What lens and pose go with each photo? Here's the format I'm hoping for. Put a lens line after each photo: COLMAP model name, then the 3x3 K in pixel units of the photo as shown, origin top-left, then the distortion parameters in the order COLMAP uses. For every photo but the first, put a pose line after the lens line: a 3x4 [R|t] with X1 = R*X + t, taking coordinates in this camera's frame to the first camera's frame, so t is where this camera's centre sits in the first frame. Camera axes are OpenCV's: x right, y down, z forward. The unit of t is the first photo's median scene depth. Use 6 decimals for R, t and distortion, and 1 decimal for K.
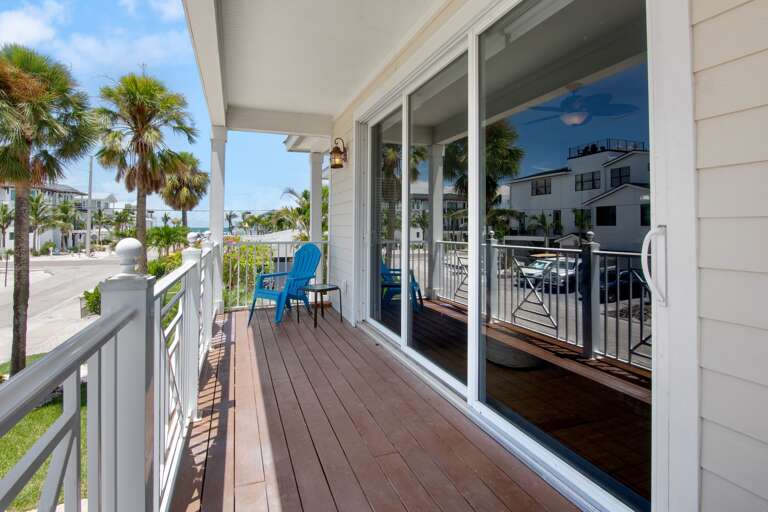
lens RADIAL K [[376.7, 0, 384.0], [0, 376.7, 225.4], [0, 0, 1]] dist [-0.016031, -0.002175]
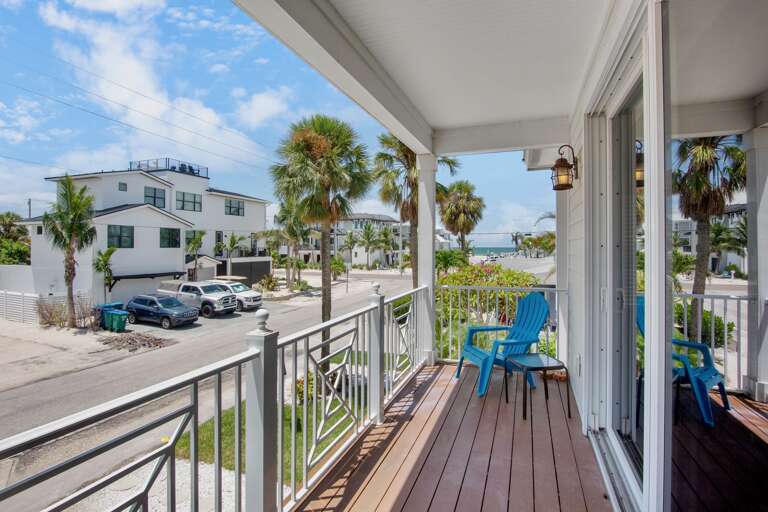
lens RADIAL K [[376.7, 0, 385.3], [0, 376.7, 246.6], [0, 0, 1]] dist [-0.016031, -0.002175]
pose [[0.749321, -0.000640, -0.662207, 0.034456], [0.002355, 0.999996, 0.001698, -0.021460], [0.662203, -0.002832, 0.749319, 0.117089]]
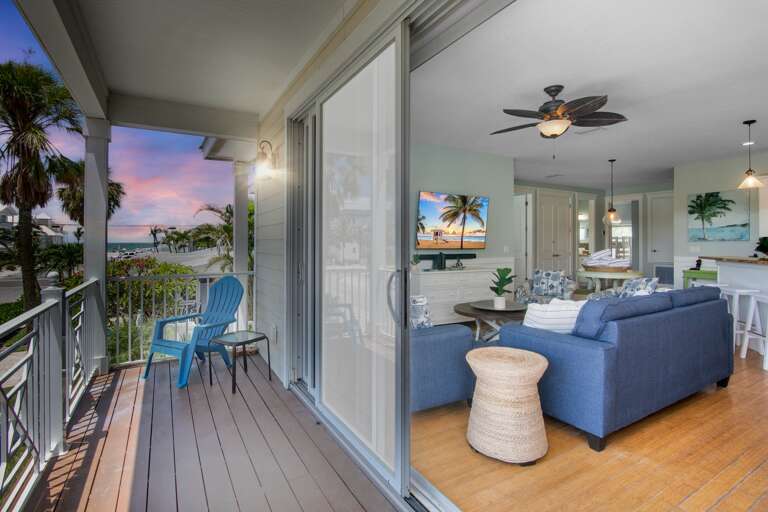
lens RADIAL K [[376.7, 0, 377.5], [0, 376.7, 243.8], [0, 0, 1]] dist [-0.016031, -0.002175]
pose [[0.989054, -0.001857, 0.147543, -0.003672], [0.000566, 0.999961, 0.008790, -0.012344], [-0.147553, -0.008610, 0.989017, 0.088373]]
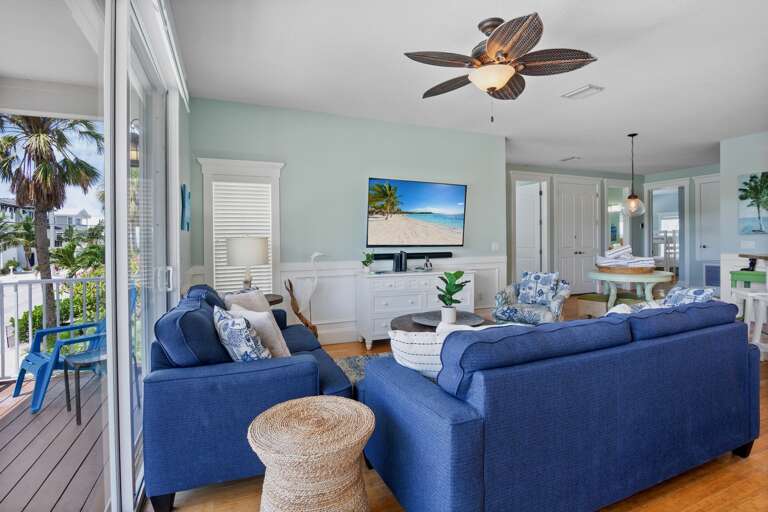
lens RADIAL K [[376.7, 0, 377.5], [0, 376.7, 244.9], [0, 0, 1]] dist [-0.016031, -0.002175]
pose [[0.999631, -0.011692, 0.024529, 0.113509], [0.011264, 0.999783, 0.017517, -0.010831], [-0.024728, -0.017234, 0.999546, 0.150994]]
